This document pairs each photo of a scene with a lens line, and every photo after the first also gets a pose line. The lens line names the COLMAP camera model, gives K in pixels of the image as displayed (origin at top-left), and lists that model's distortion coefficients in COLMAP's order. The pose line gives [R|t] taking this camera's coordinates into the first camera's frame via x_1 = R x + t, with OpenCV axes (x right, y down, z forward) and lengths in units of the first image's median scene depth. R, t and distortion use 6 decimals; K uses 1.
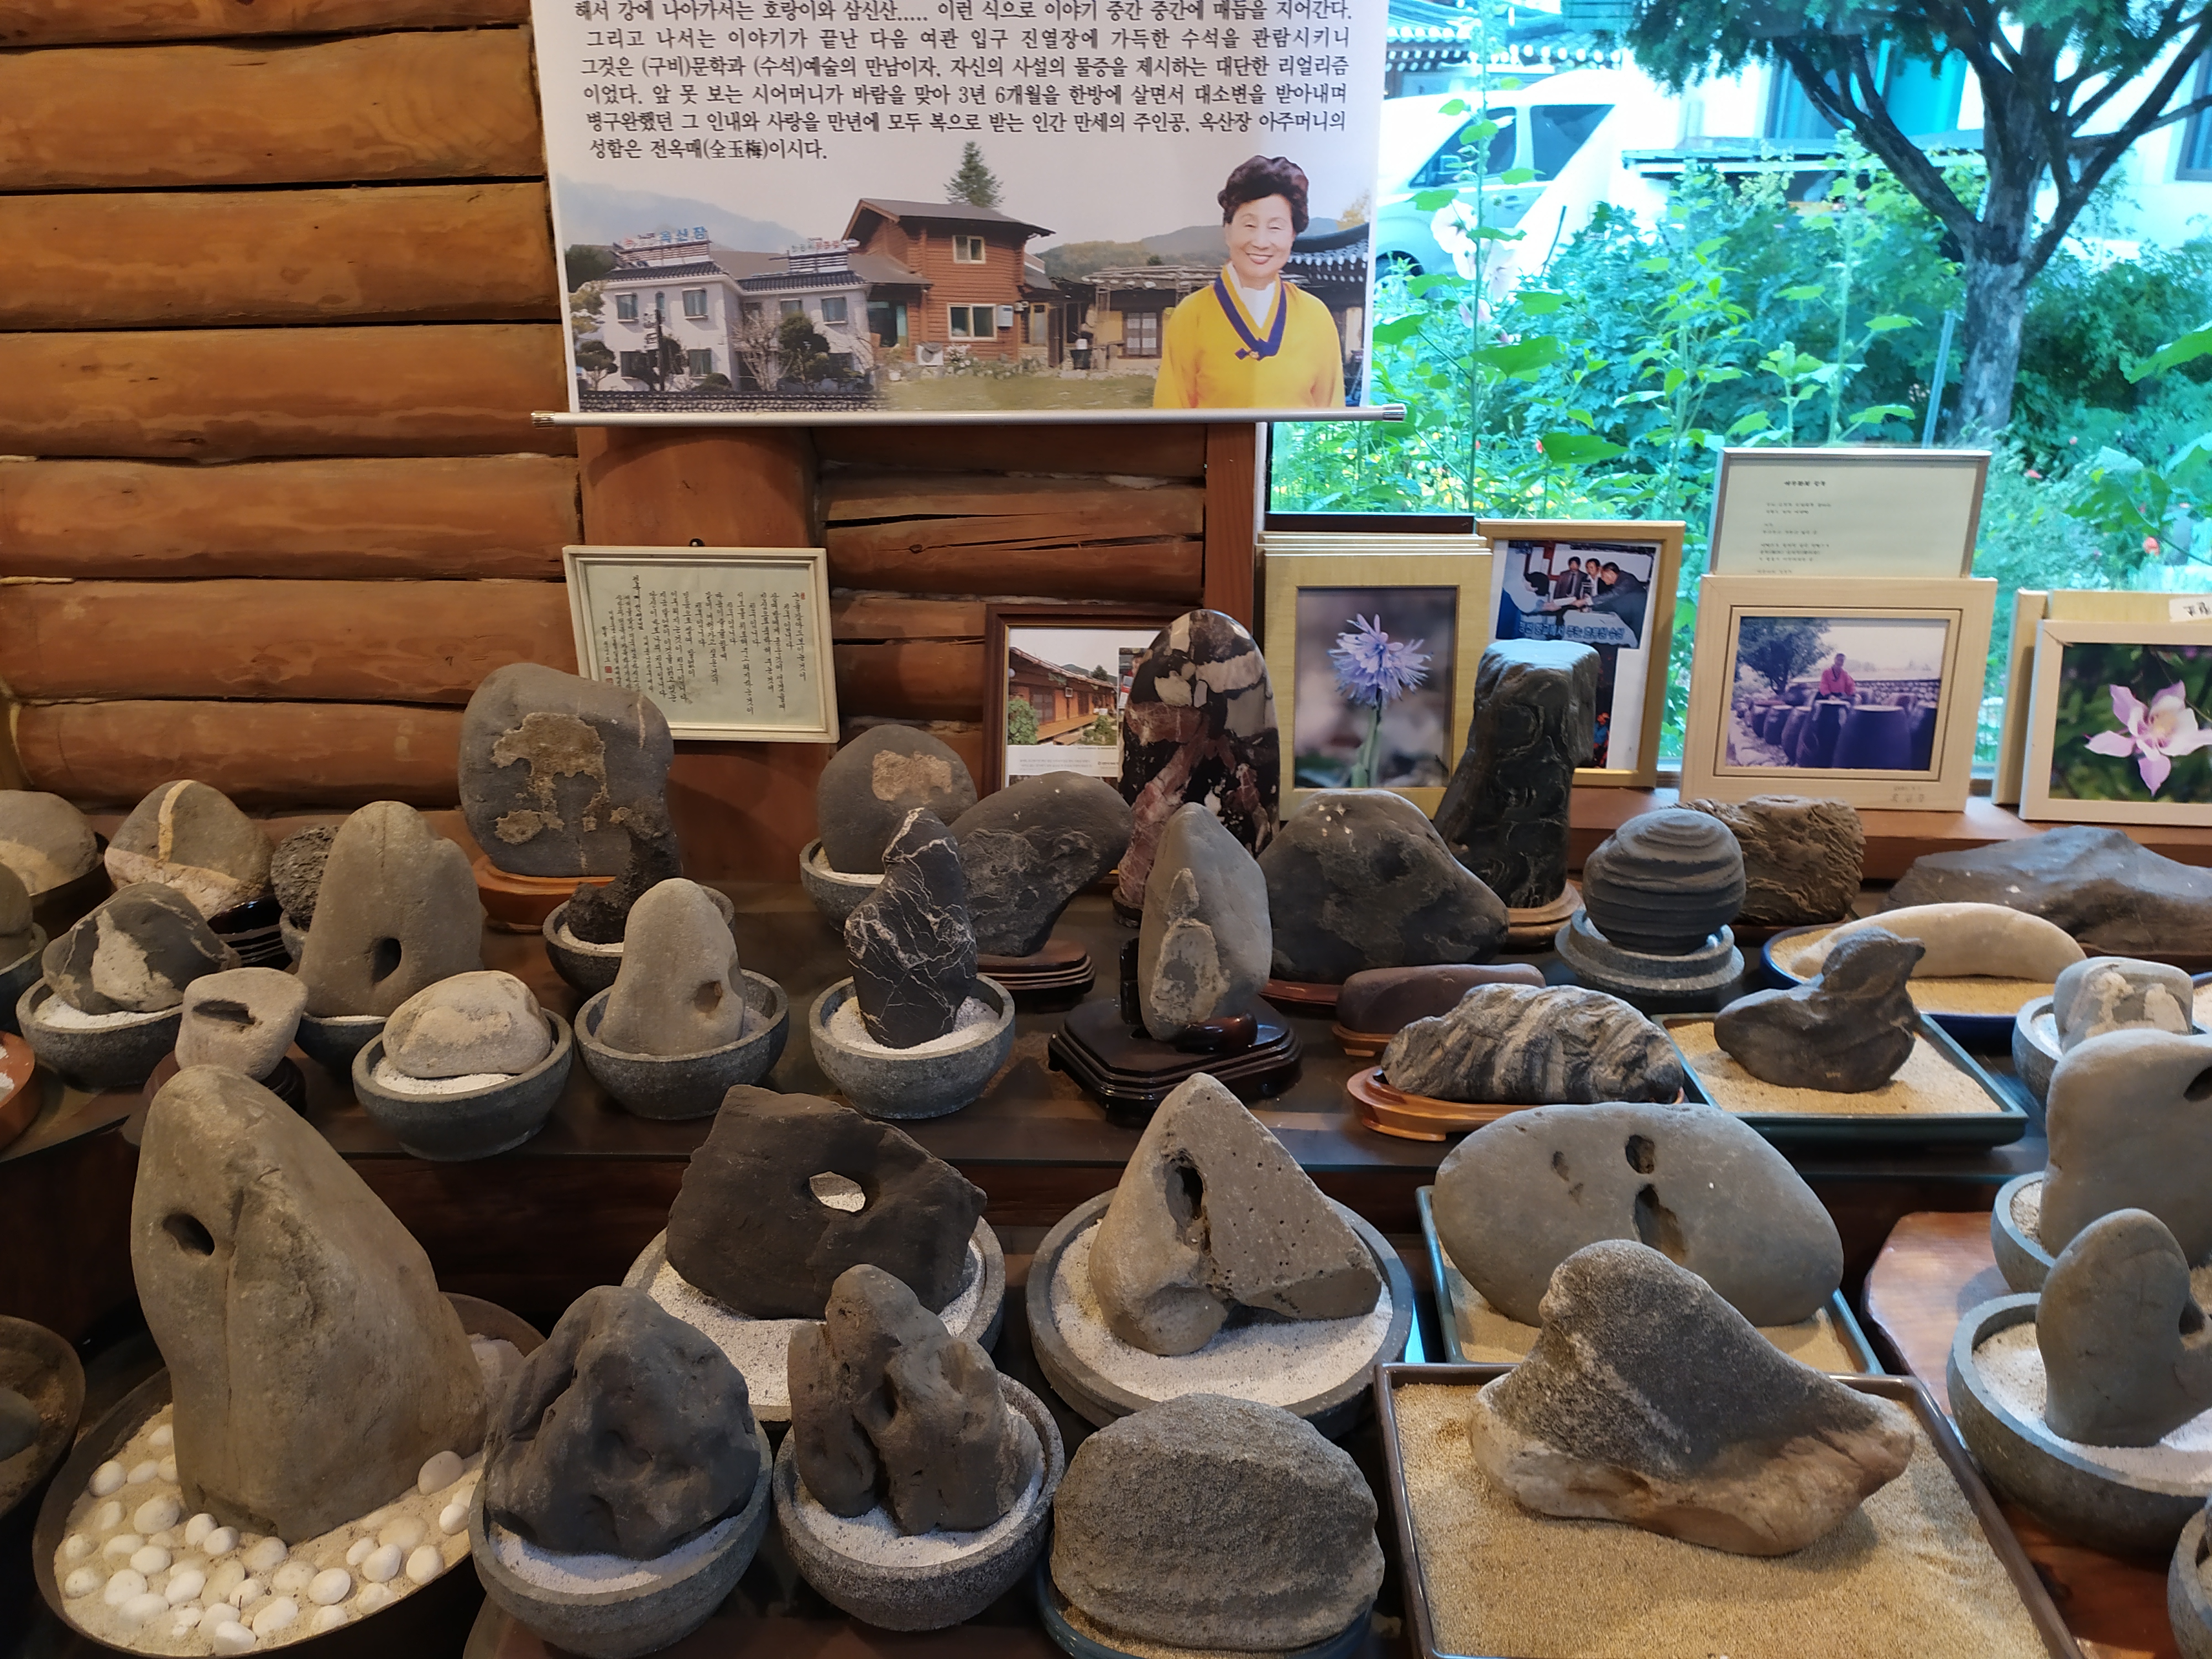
lens RADIAL K [[1641.2, 0, 1106.2], [0, 1641.2, 825.4], [0, 0, 1]] dist [0.032596, -0.003176]
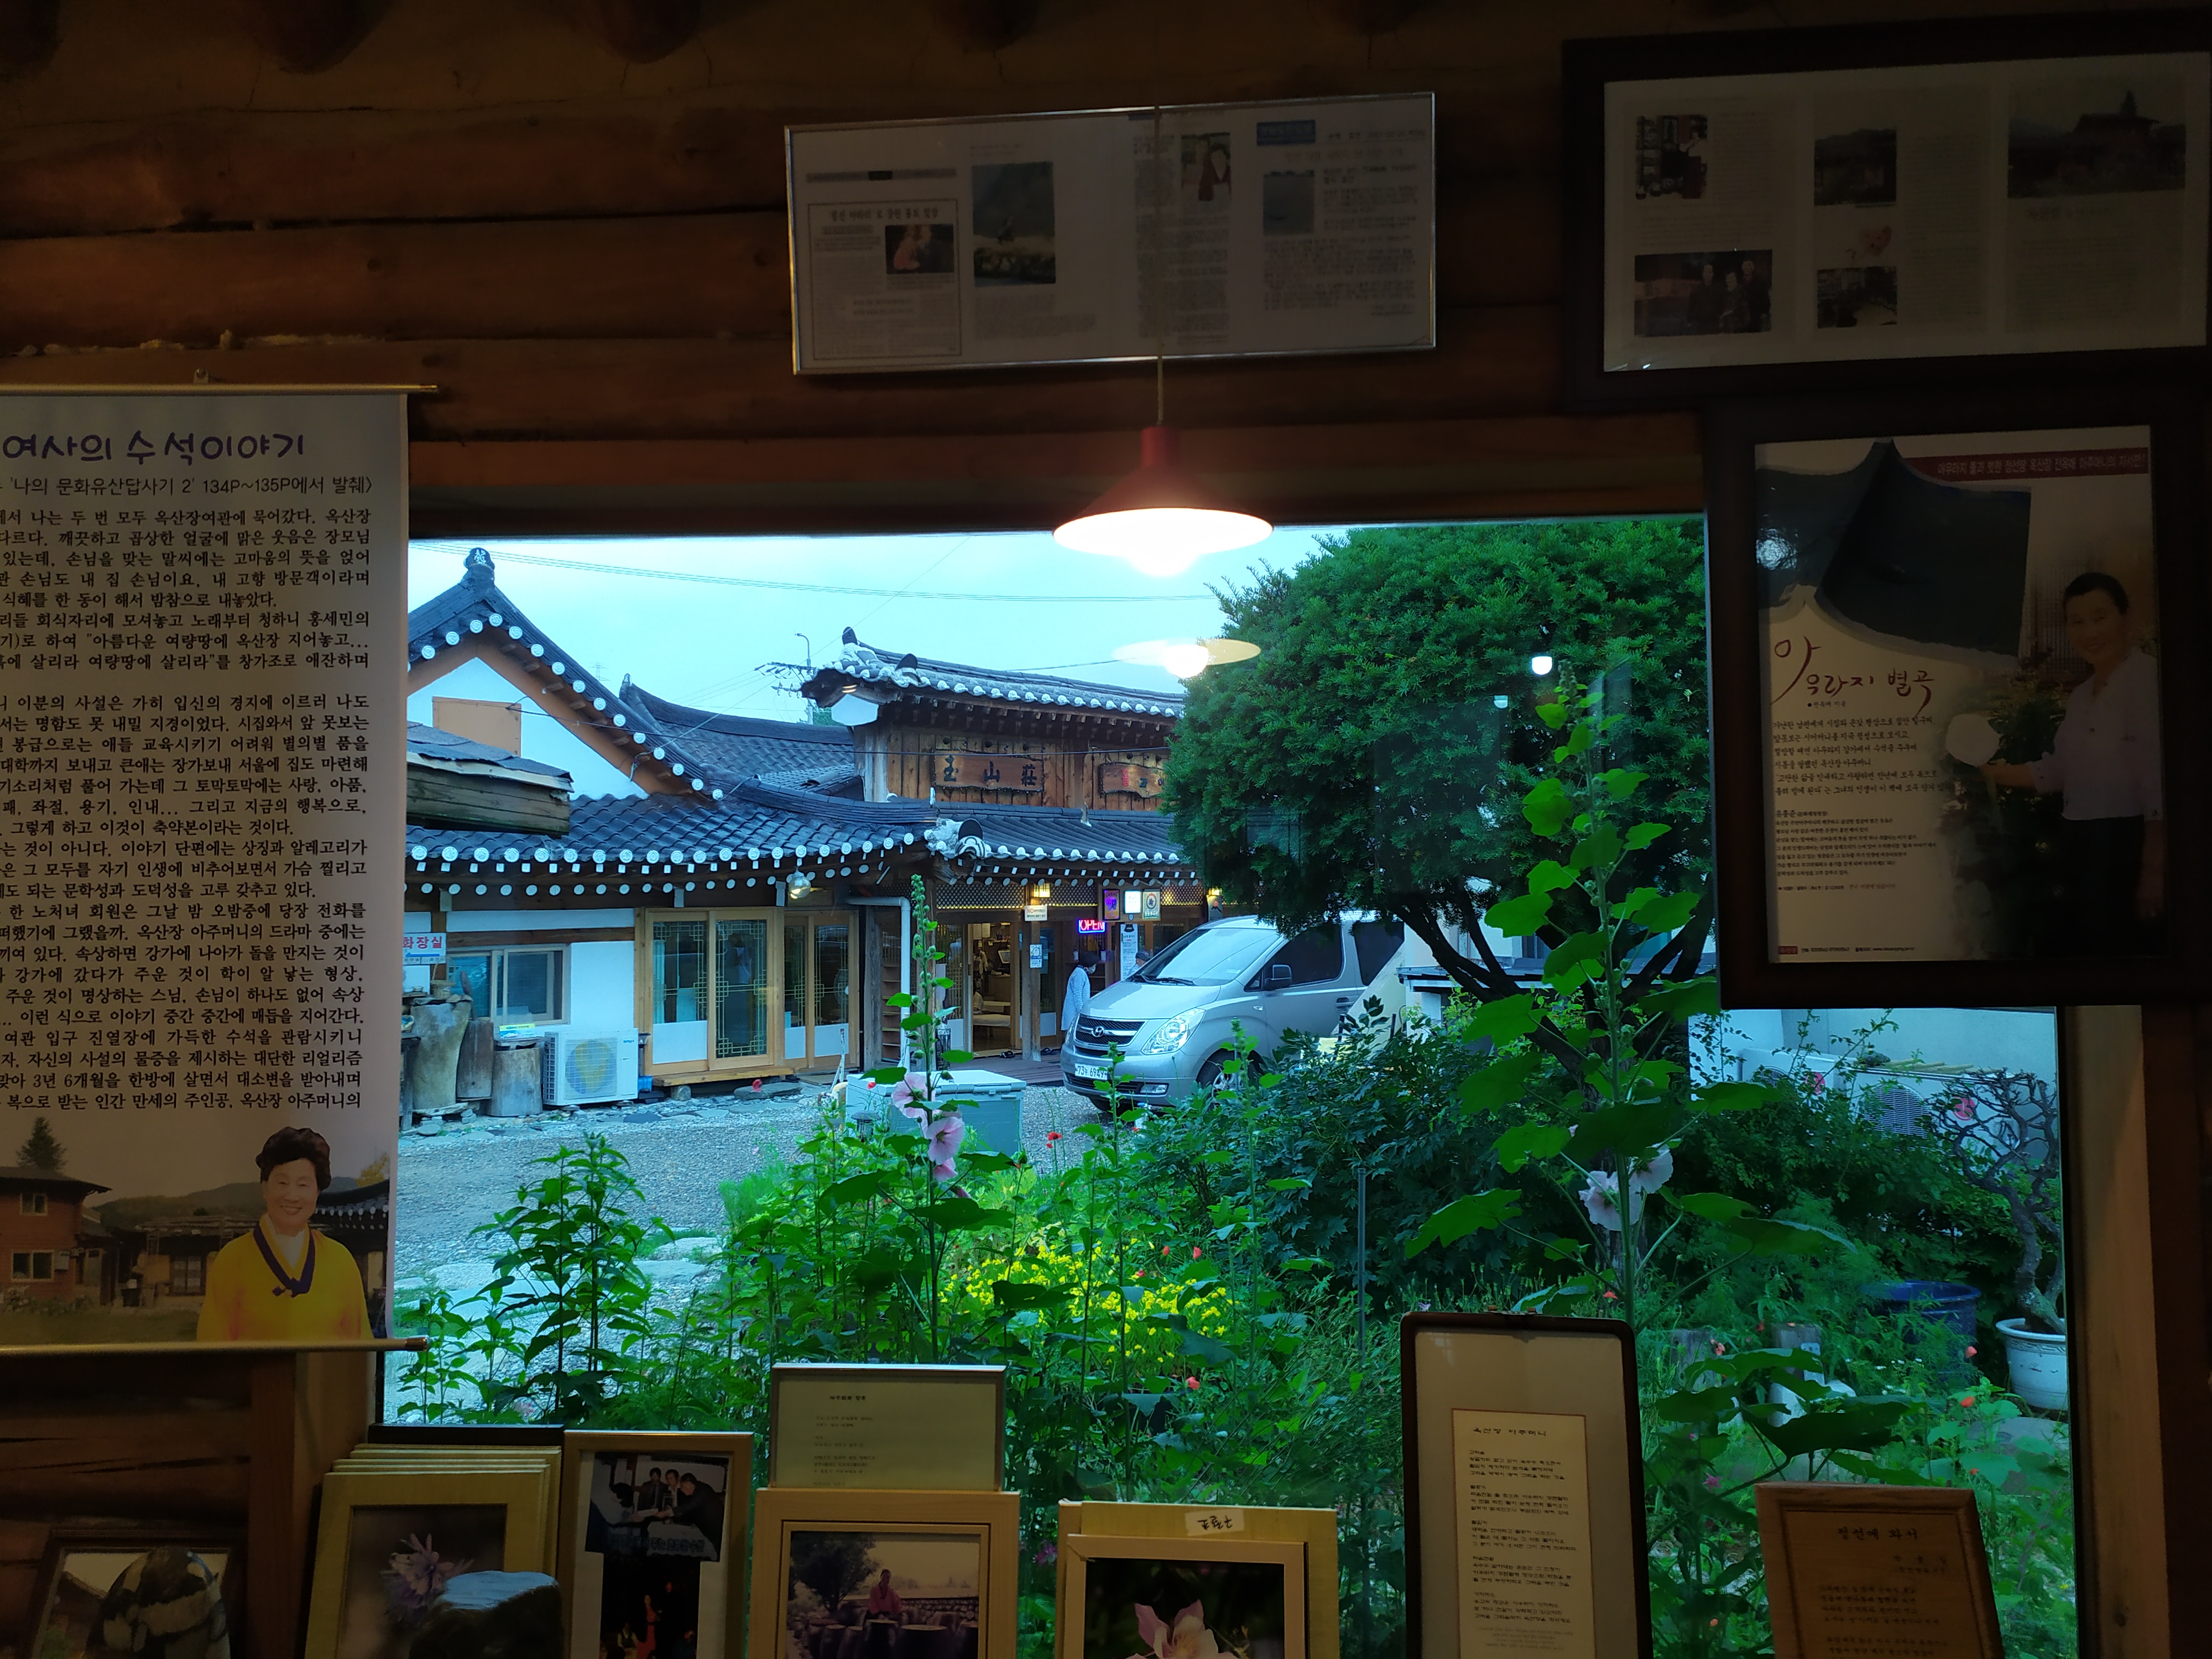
lens RADIAL K [[1605.3, 0, 1106.0], [0, 1605.3, 829.5], [0, 0, 1]] dist [0.008277, -0.002401]
pose [[0.999902, -0.000995, 0.013971, 0.635410], [0.007045, 0.897834, -0.440277, -0.084851], [-0.012105, 0.440332, 0.897753, -0.123214]]
